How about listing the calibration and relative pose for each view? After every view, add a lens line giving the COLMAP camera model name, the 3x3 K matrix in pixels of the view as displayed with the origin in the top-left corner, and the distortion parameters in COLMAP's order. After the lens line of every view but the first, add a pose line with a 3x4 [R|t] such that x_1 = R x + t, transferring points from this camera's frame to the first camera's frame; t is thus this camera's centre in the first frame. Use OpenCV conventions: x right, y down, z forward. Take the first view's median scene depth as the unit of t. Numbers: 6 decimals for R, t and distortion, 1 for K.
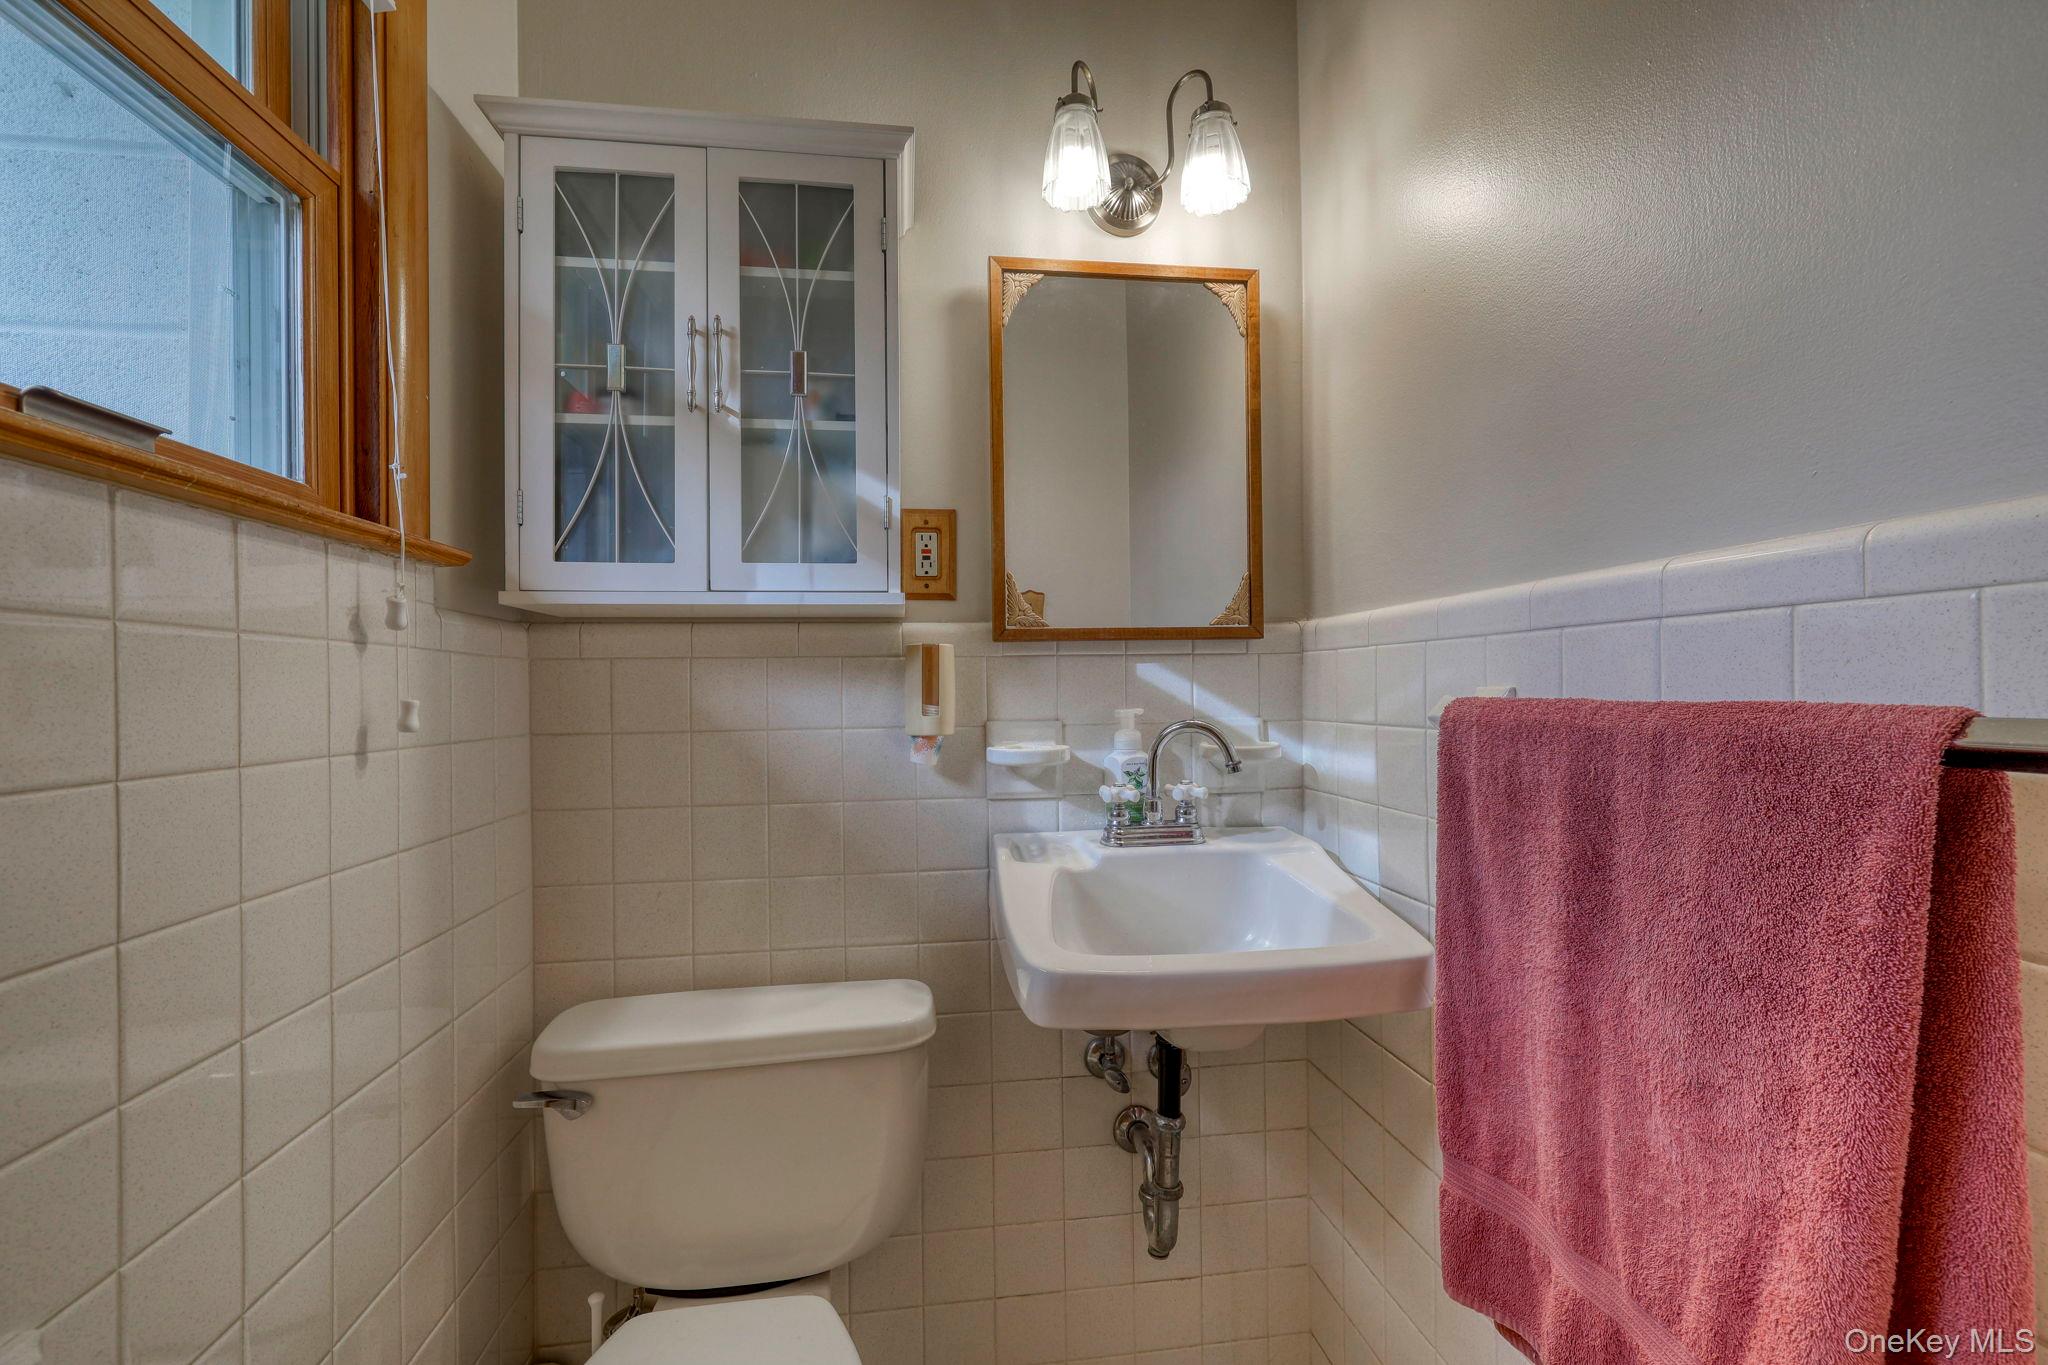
lens RADIAL K [[858.0, 0, 1024.0], [0, 858.0, 682.5], [0, 0, 1]] dist [-0.002326, -0.000299]
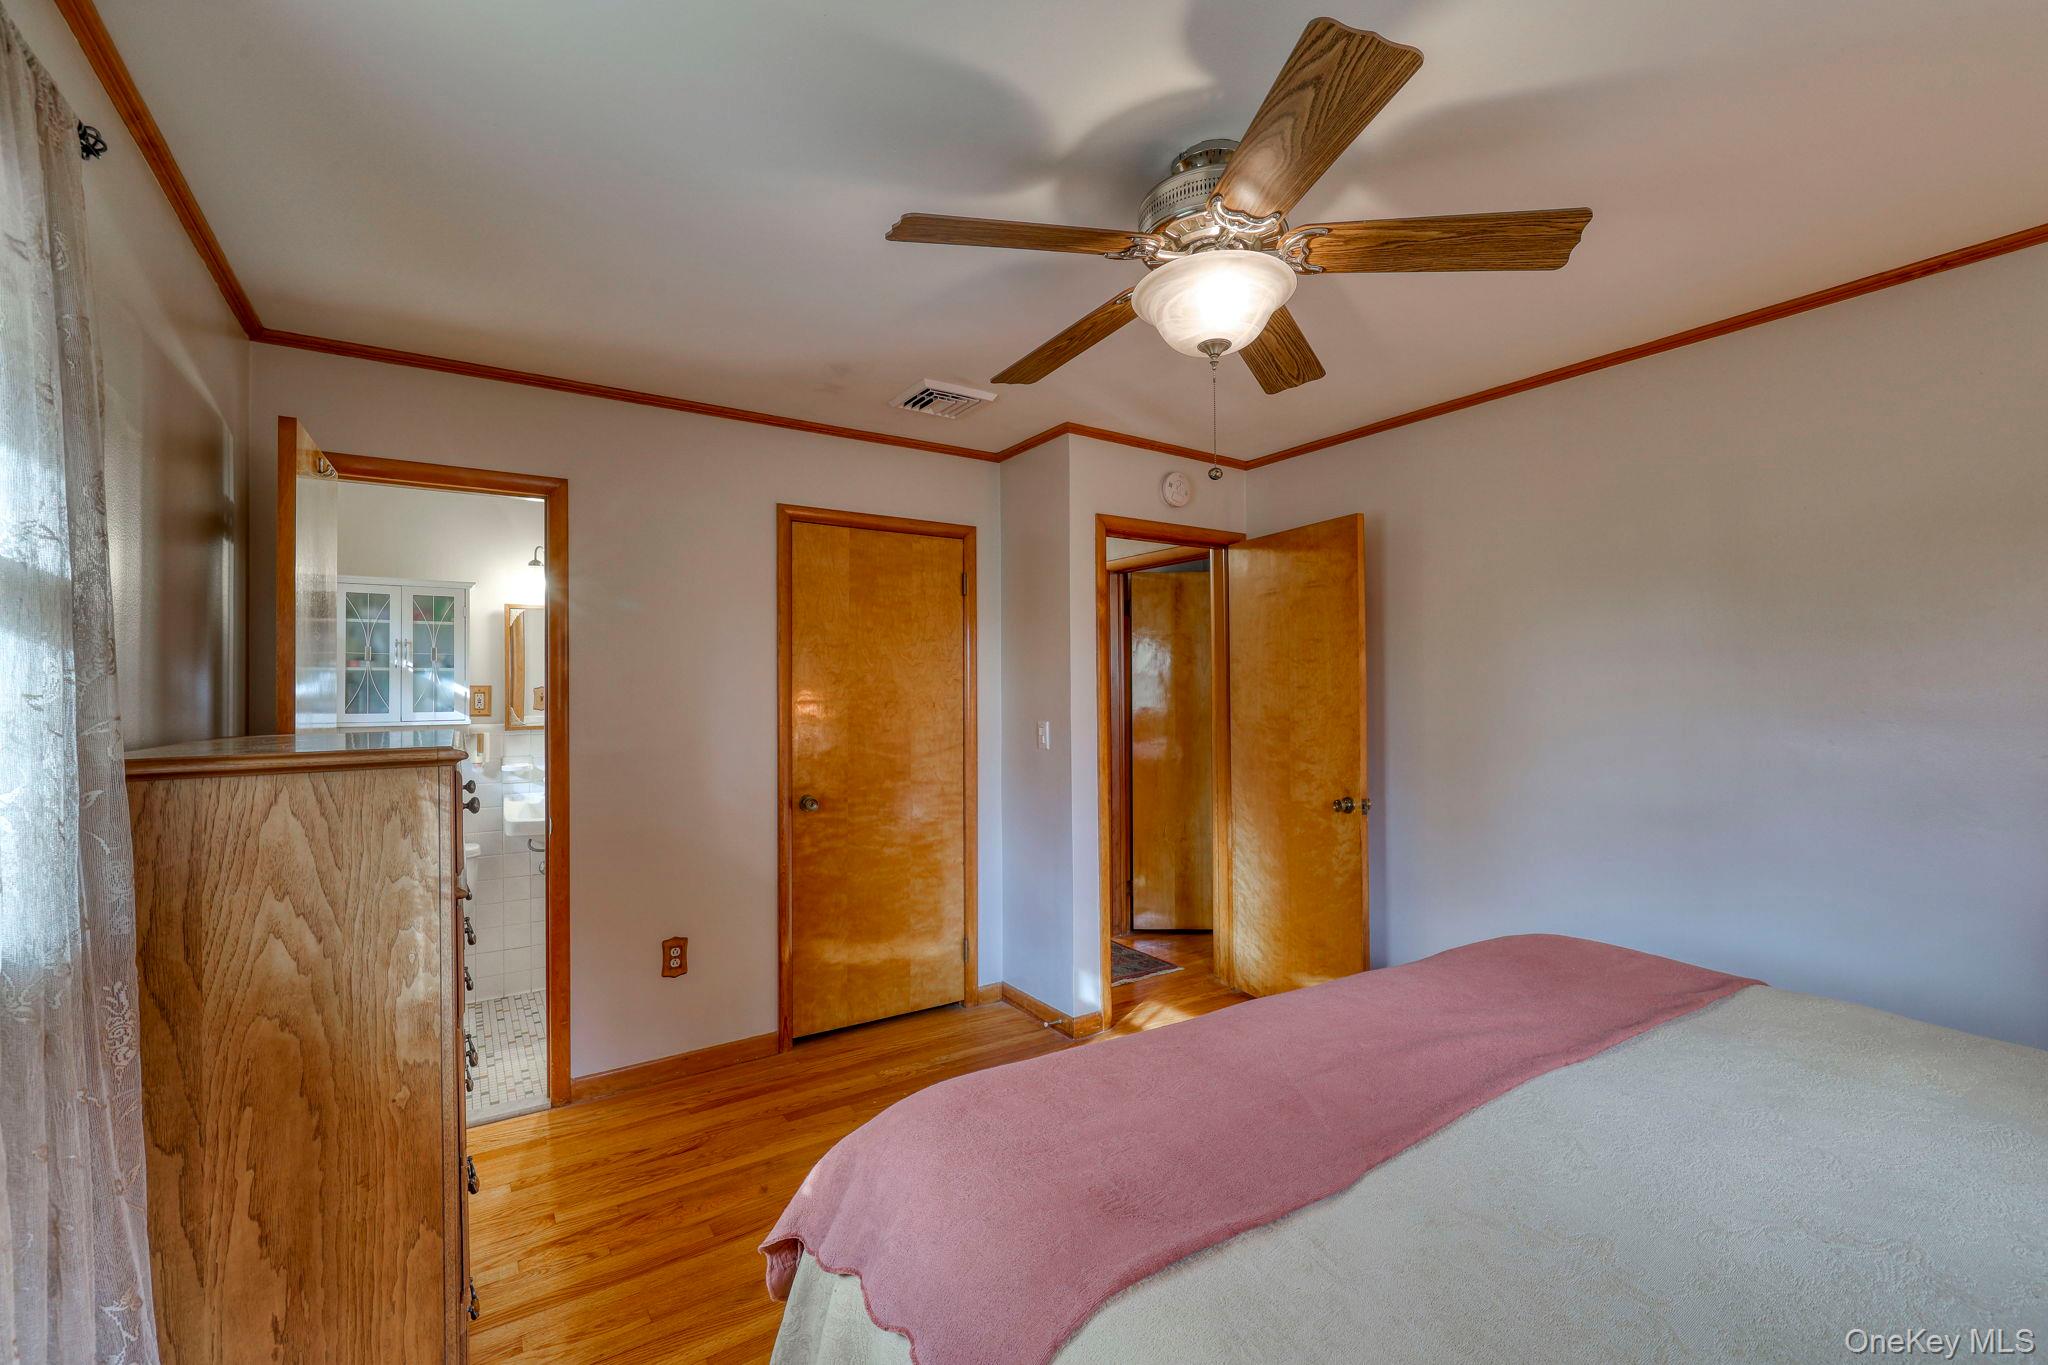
lens RADIAL K [[858.0, 0, 1024.0], [0, 858.0, 682.5], [0, 0, 1]] dist [-0.002326, -0.000299]
pose [[0.907769, 0.011084, 0.419324, 0.415819], [-0.005810, 0.999887, -0.013851, -0.218032], [-0.419431, 0.010137, 0.907731, -2.936731]]
